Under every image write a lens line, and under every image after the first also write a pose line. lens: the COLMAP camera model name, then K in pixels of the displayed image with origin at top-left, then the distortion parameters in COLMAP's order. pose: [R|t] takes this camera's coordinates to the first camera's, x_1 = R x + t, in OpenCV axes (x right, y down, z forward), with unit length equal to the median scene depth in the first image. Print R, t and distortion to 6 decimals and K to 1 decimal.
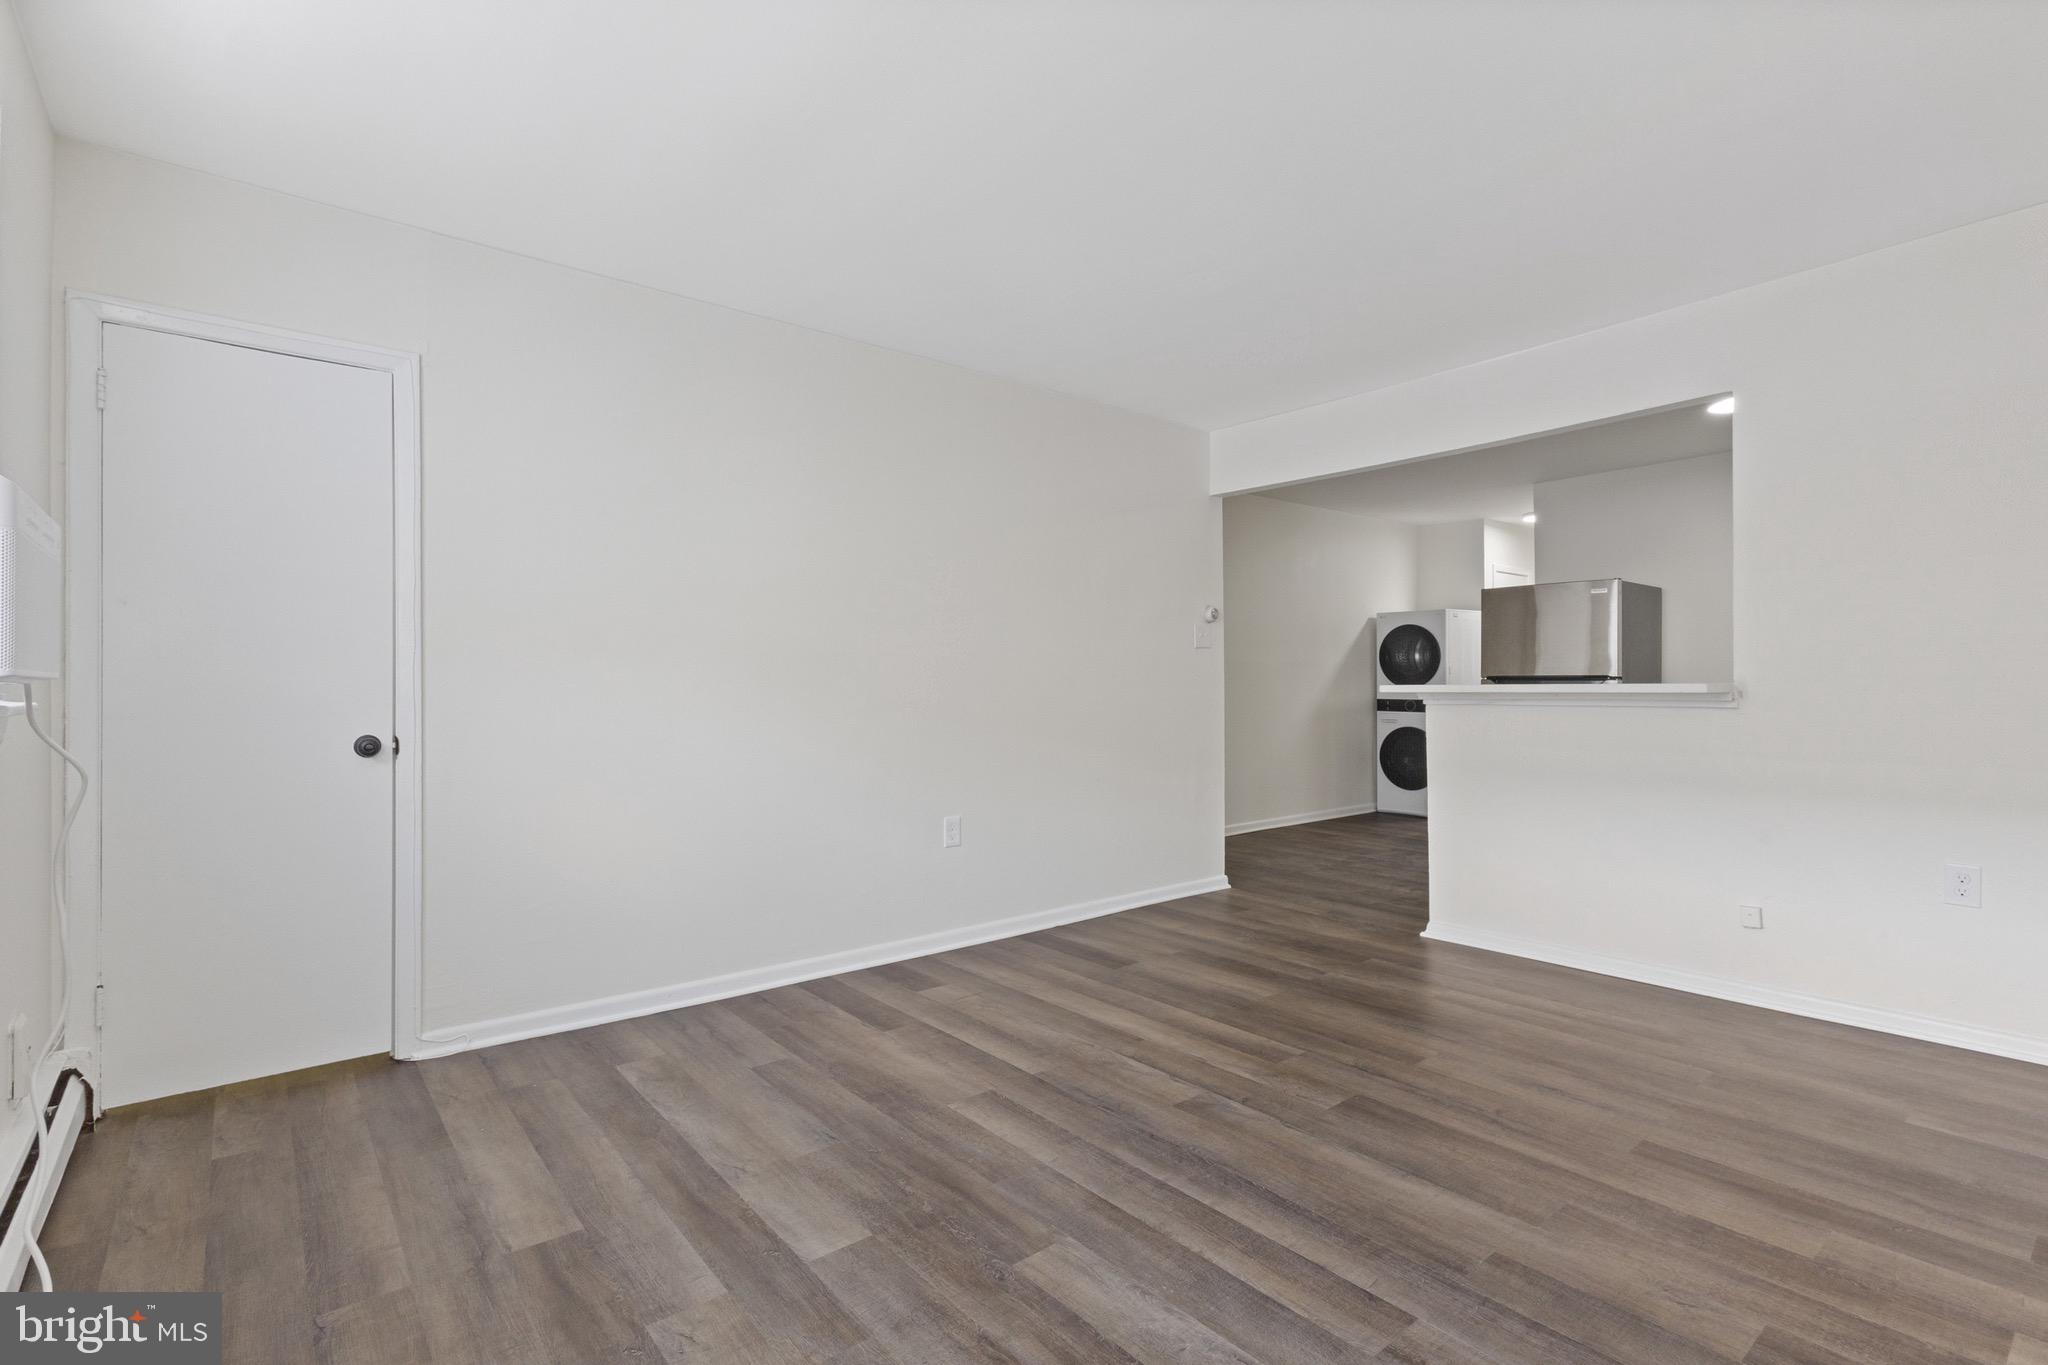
lens RADIAL K [[971.8, 0, 1026.6], [0, 971.8, 680.9], [0, 0, 1]] dist [0.006396, 0.000599]
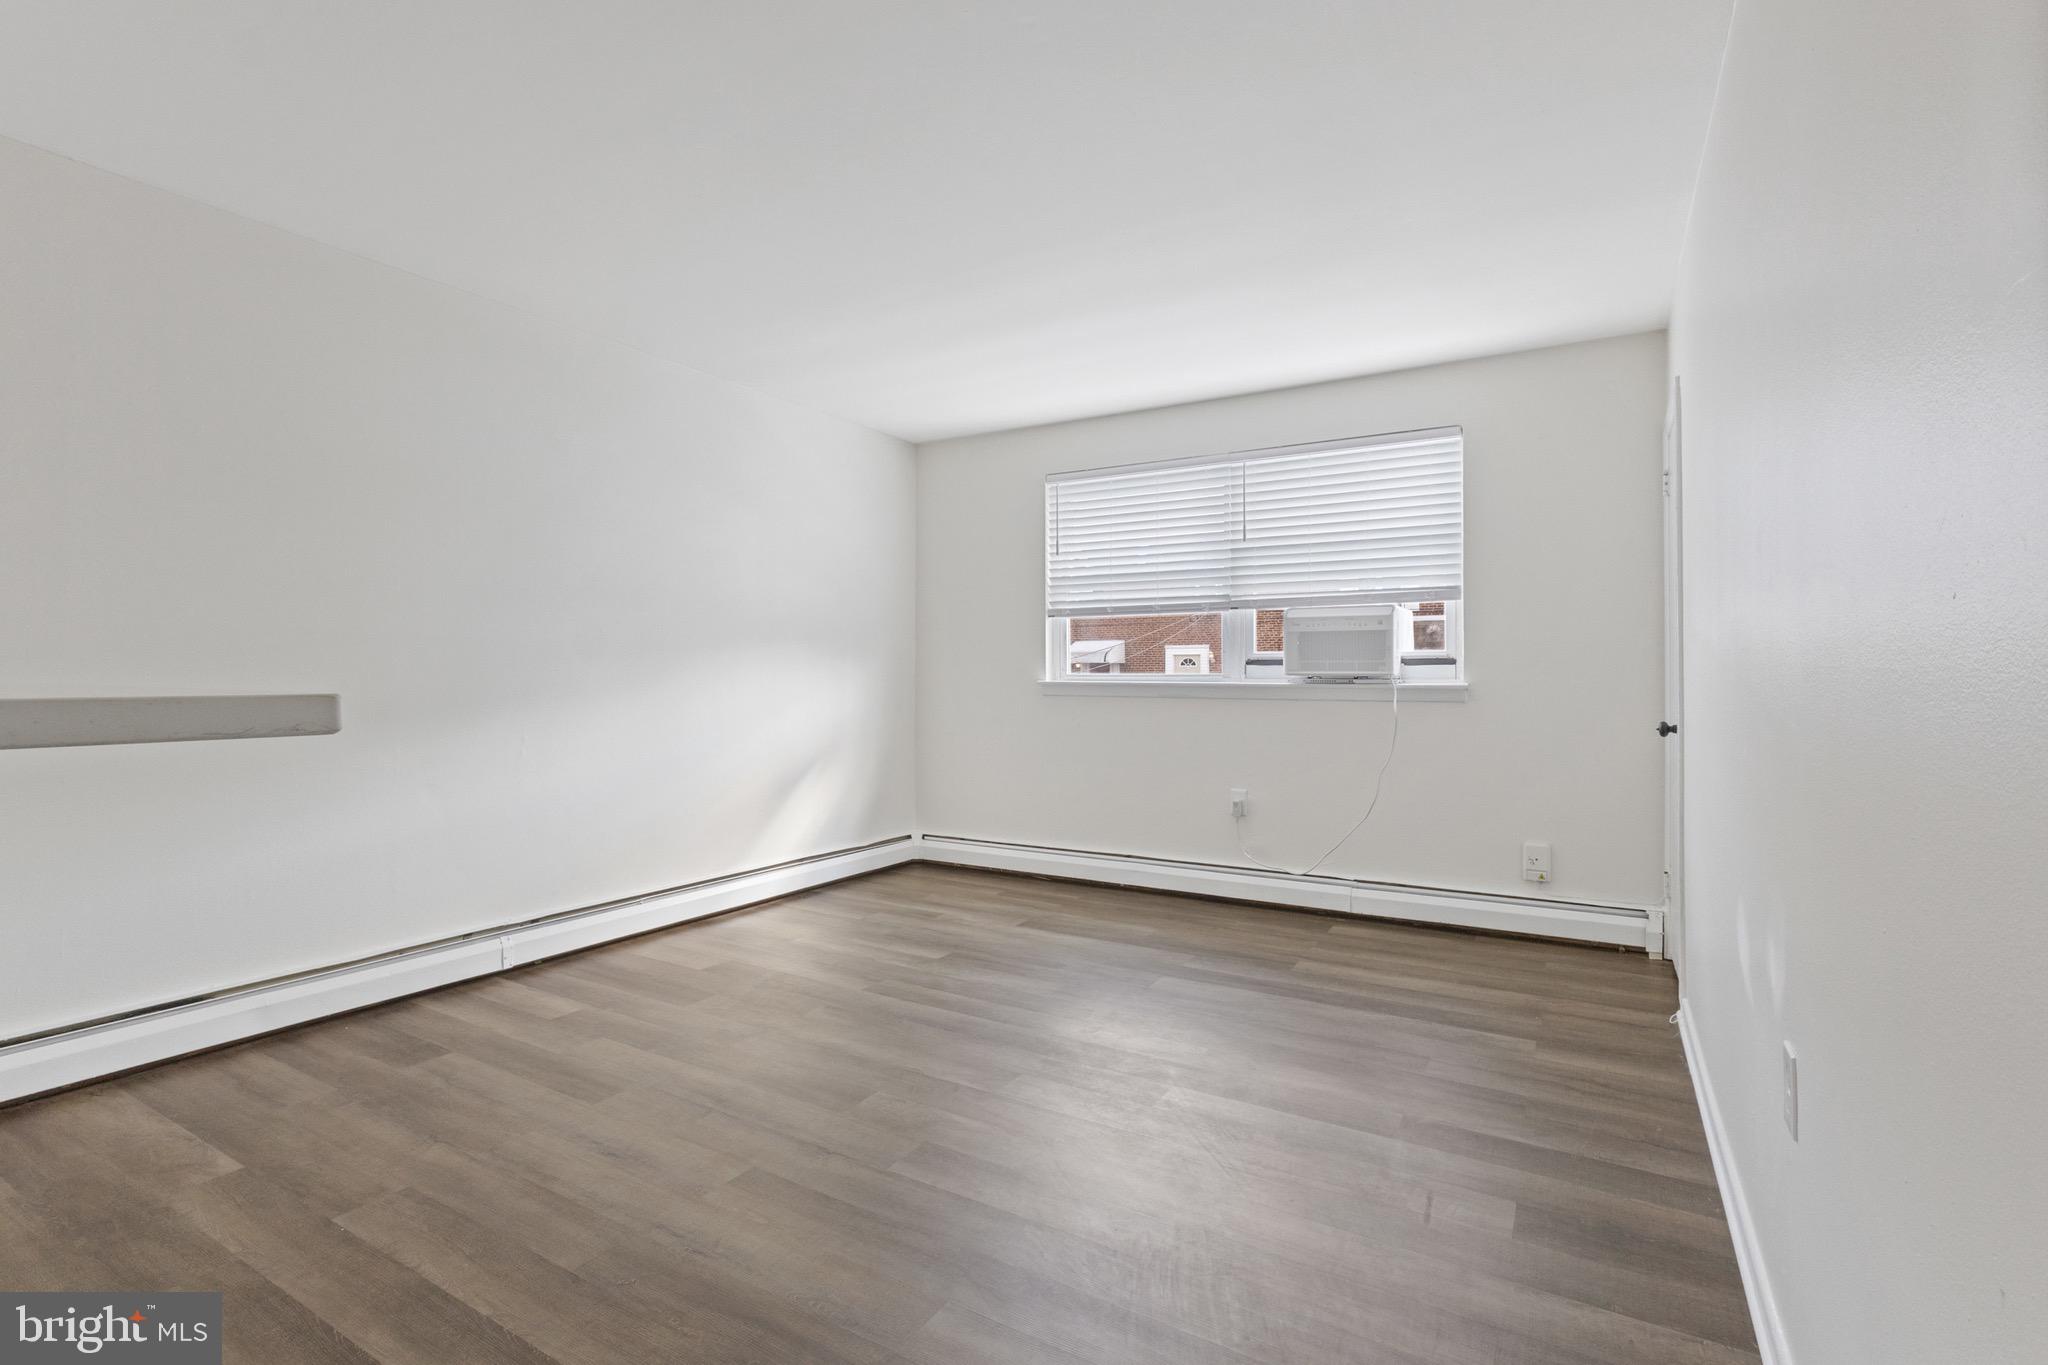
lens RADIAL K [[971.8, 0, 1032.1], [0, 971.8, 681.3], [0, 0, 1]] dist [0.006396, 0.000599]
pose [[-0.940609, 0.001101, -0.339490, 0.571416], [-0.000137, 0.999993, 0.003622, 0.001749], [0.339492, 0.003453, -0.940603, 2.289579]]
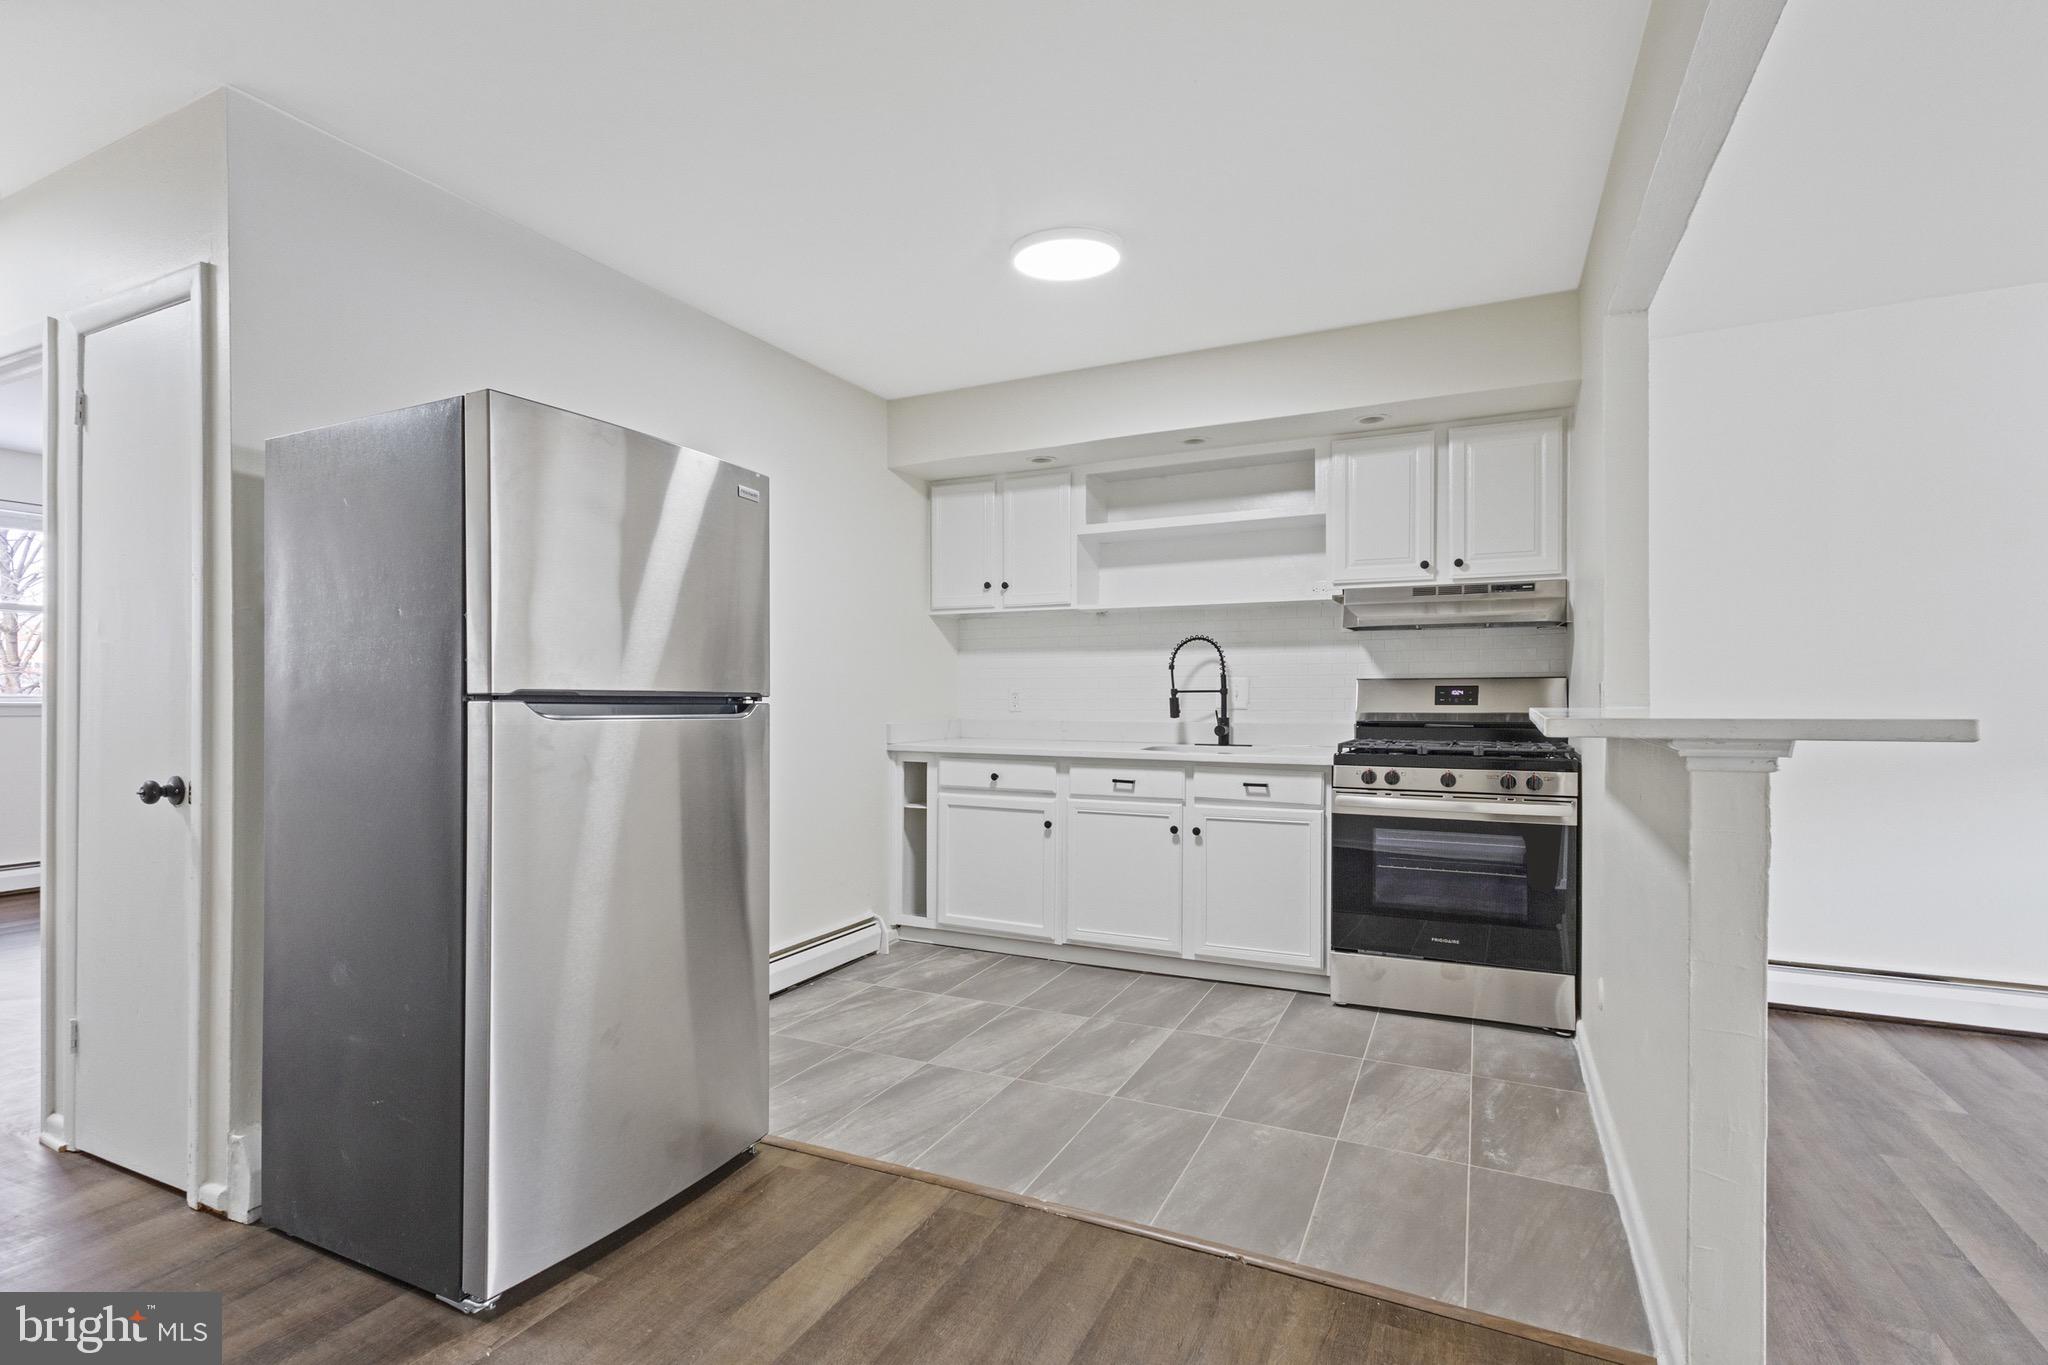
lens RADIAL K [[971.8, 0, 1005.3], [0, 971.8, 698.4], [0, 0, 1]] dist [0.006396, 0.000599]
pose [[-0.422948, 0.002100, 0.906151, 0.464254], [-0.002116, 0.999992, -0.003305, -0.000424], [-0.906151, -0.003315, -0.422941, 2.520340]]
